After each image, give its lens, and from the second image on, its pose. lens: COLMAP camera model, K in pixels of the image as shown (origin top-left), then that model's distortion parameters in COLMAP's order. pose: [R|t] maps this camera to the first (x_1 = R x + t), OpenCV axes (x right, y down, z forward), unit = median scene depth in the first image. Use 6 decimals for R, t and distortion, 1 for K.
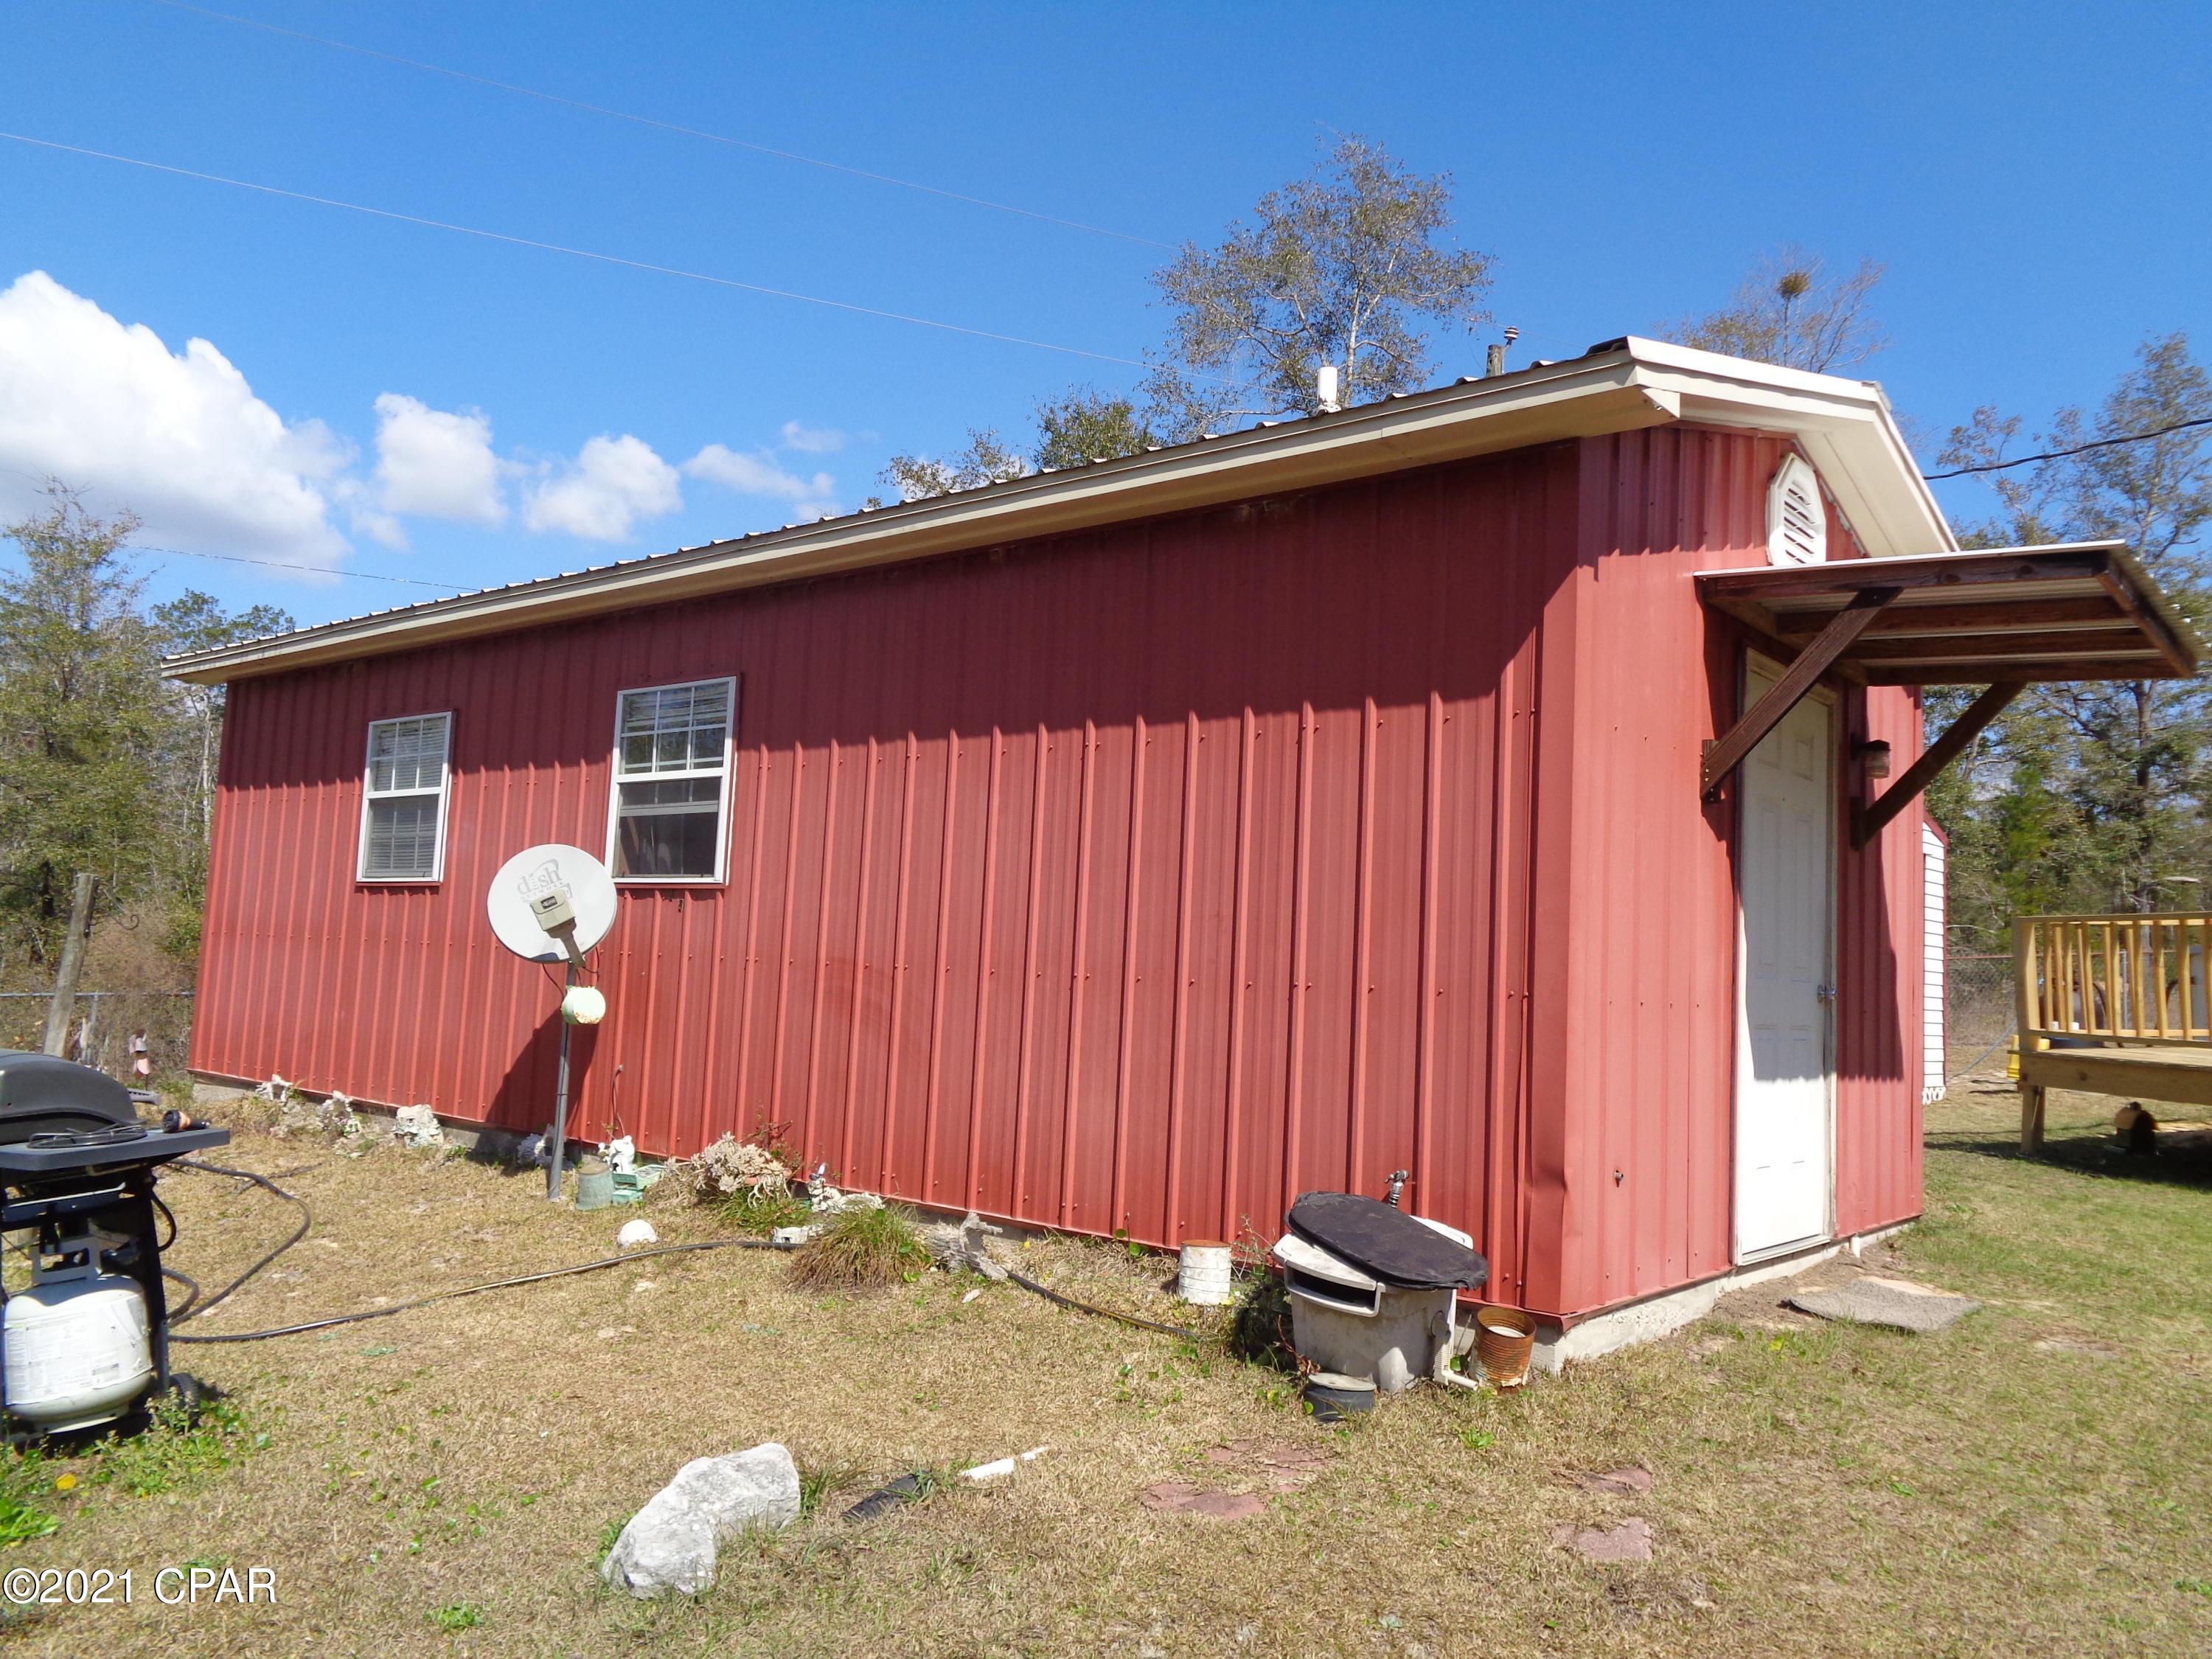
lens RADIAL K [[1637.9, 0, 1106.0], [0, 1637.9, 829.5], [0, 0, 1]] dist [-0.002822, 0.005554]
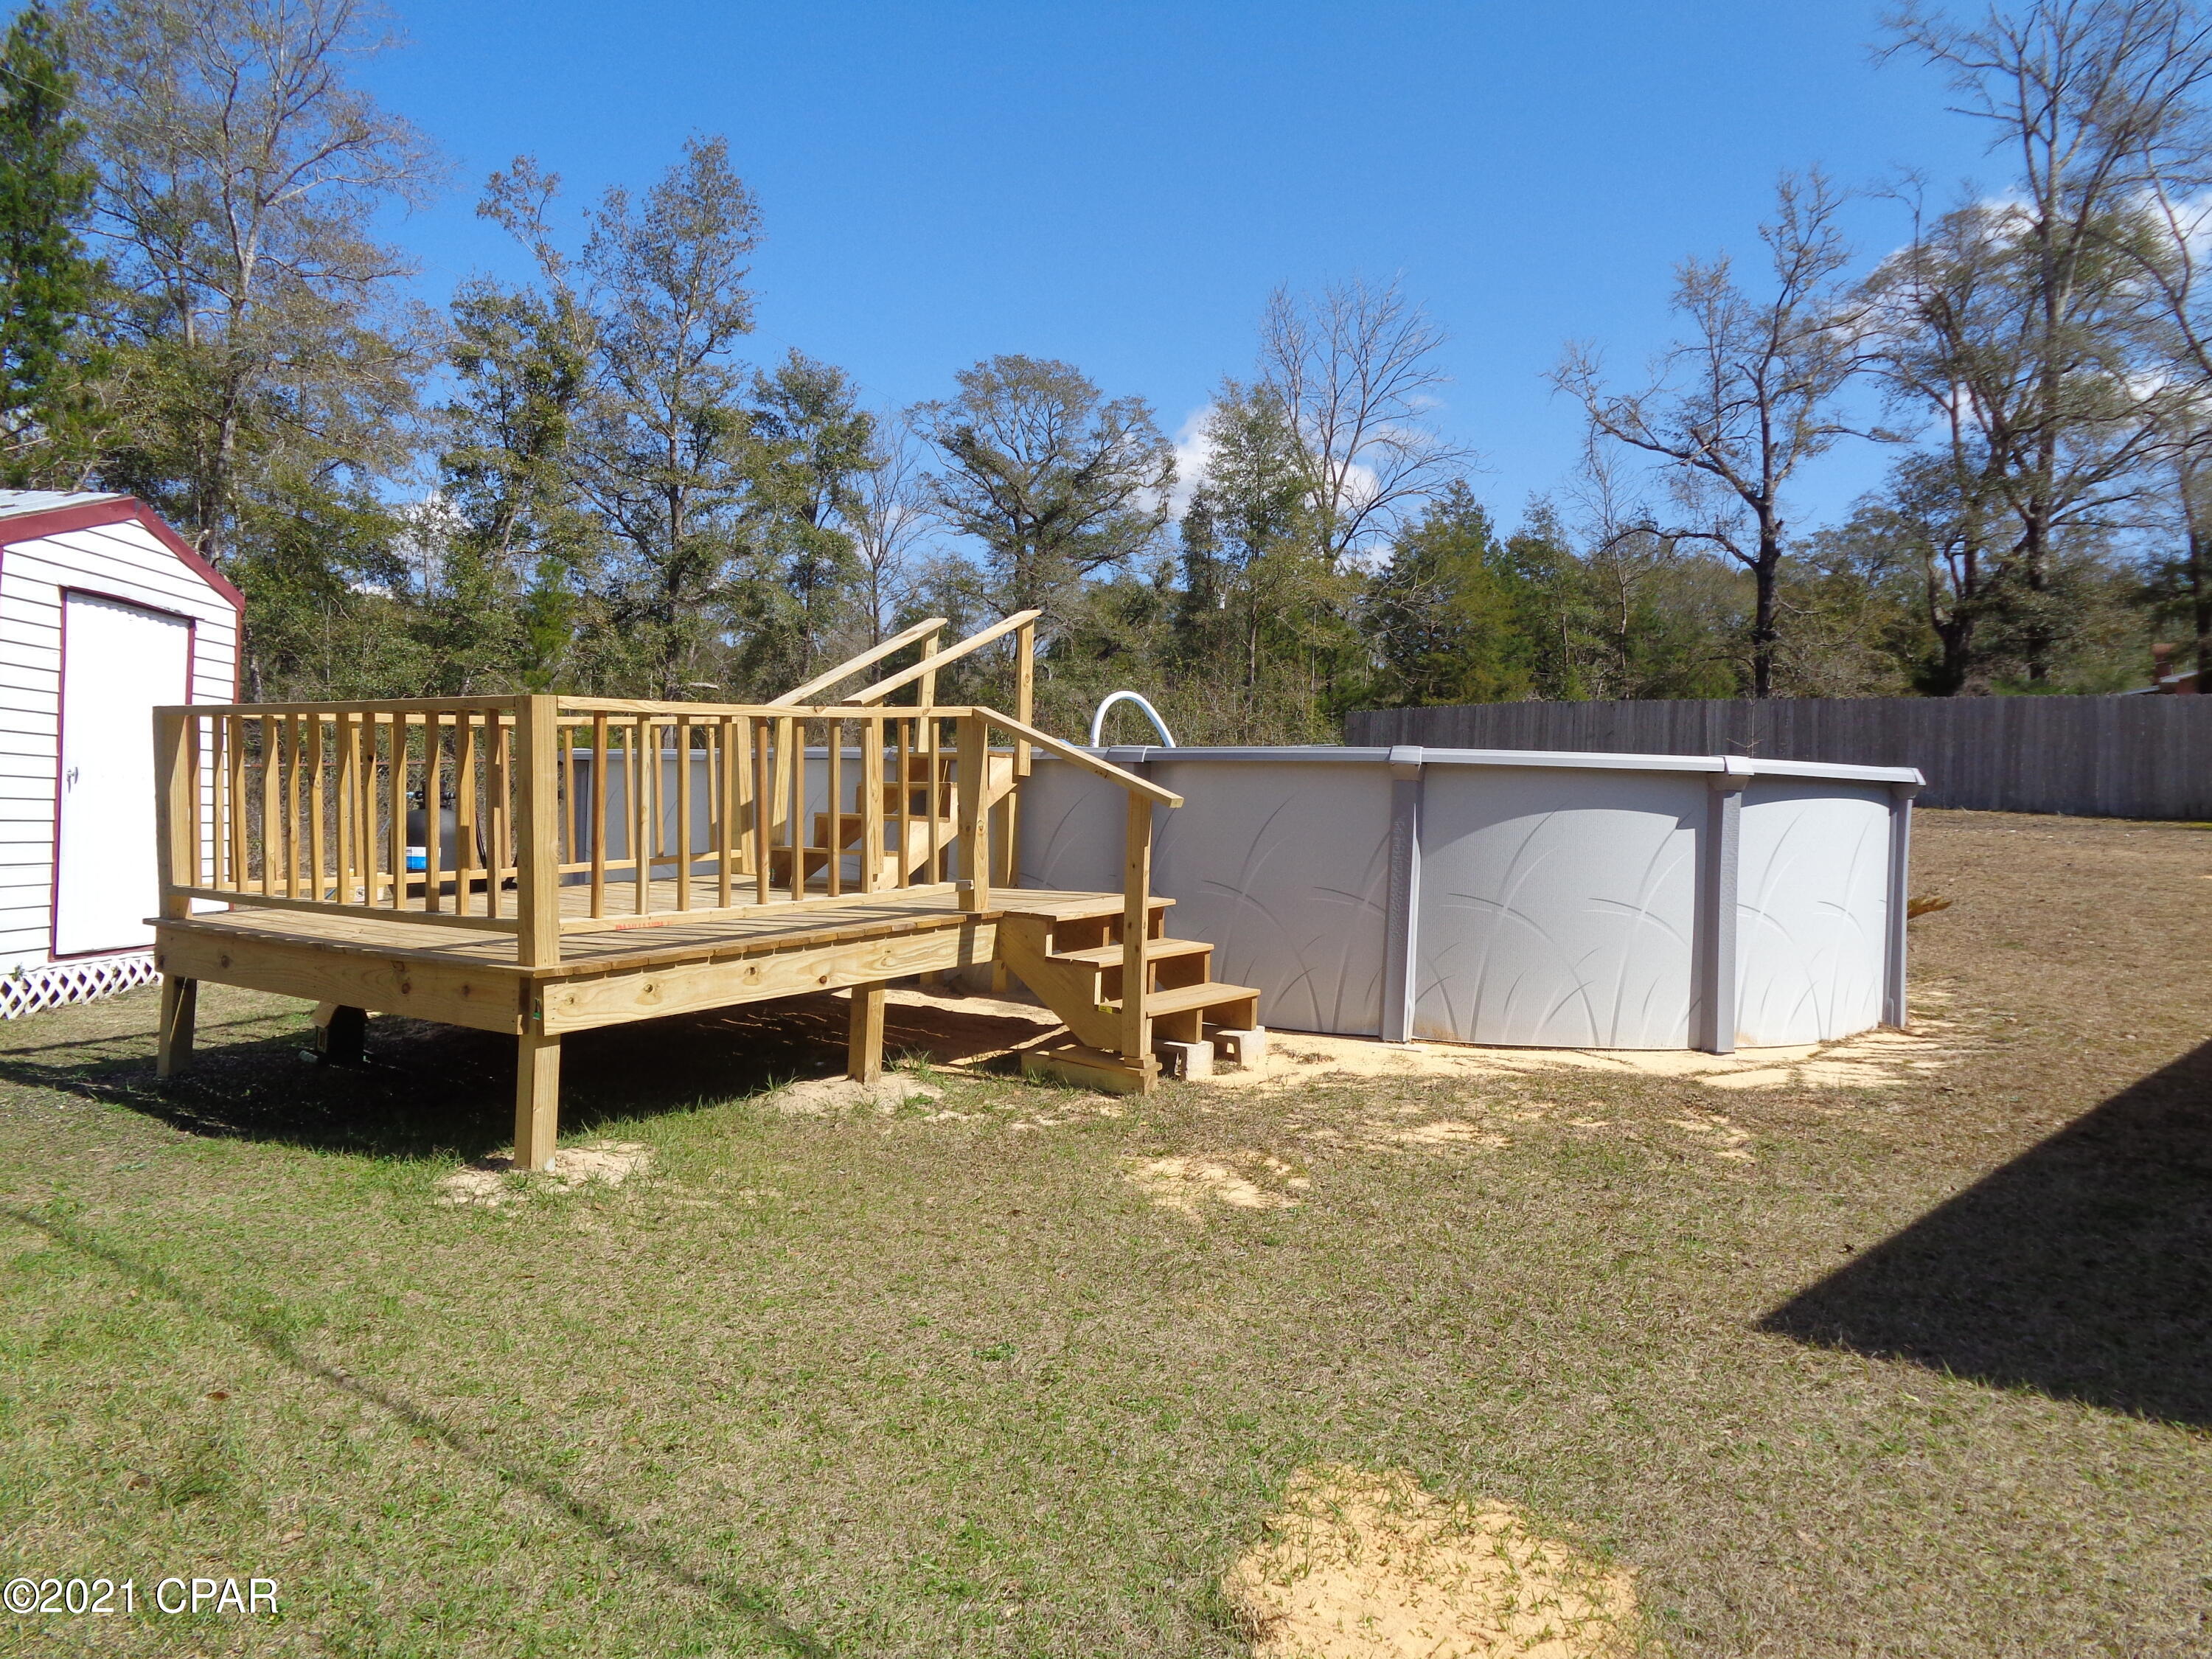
lens RADIAL K [[1637.9, 0, 1106.0], [0, 1637.9, 829.5], [0, 0, 1]] dist [-0.002822, 0.005554]
pose [[0.712051, -0.028394, 0.701554, 0.111732], [-0.056735, 0.993588, 0.097798, 0.005291], [-0.699832, -0.109439, 0.705874, 0.086719]]
